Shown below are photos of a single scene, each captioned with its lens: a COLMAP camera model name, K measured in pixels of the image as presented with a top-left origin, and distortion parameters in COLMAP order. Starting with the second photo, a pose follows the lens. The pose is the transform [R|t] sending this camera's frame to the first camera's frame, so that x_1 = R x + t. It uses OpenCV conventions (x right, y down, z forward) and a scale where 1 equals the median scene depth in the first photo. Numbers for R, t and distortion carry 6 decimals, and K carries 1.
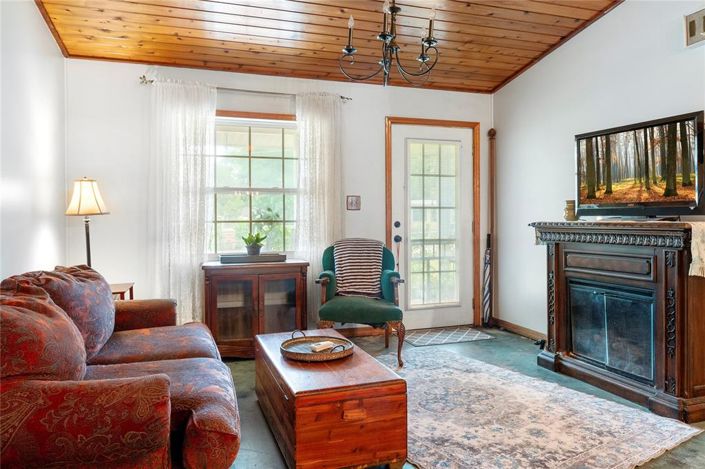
lens RADIAL K [[495.5, 0, 349.6], [0, 495.5, 234.4], [0, 0, 1]] dist [-0.001672, -0.004174]
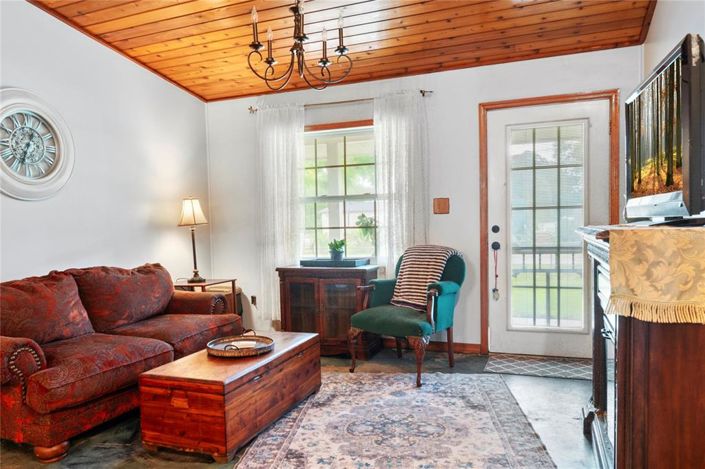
lens RADIAL K [[495.5, 0, 312.3], [0, 495.5, 263.5], [0, 0, 1]] dist [-0.001672, -0.004174]
pose [[0.765828, 0.036239, -0.642023, 0.438604], [-0.000977, 0.998475, 0.055193, -0.008306], [0.643044, -0.041641, 0.764696, 0.154867]]
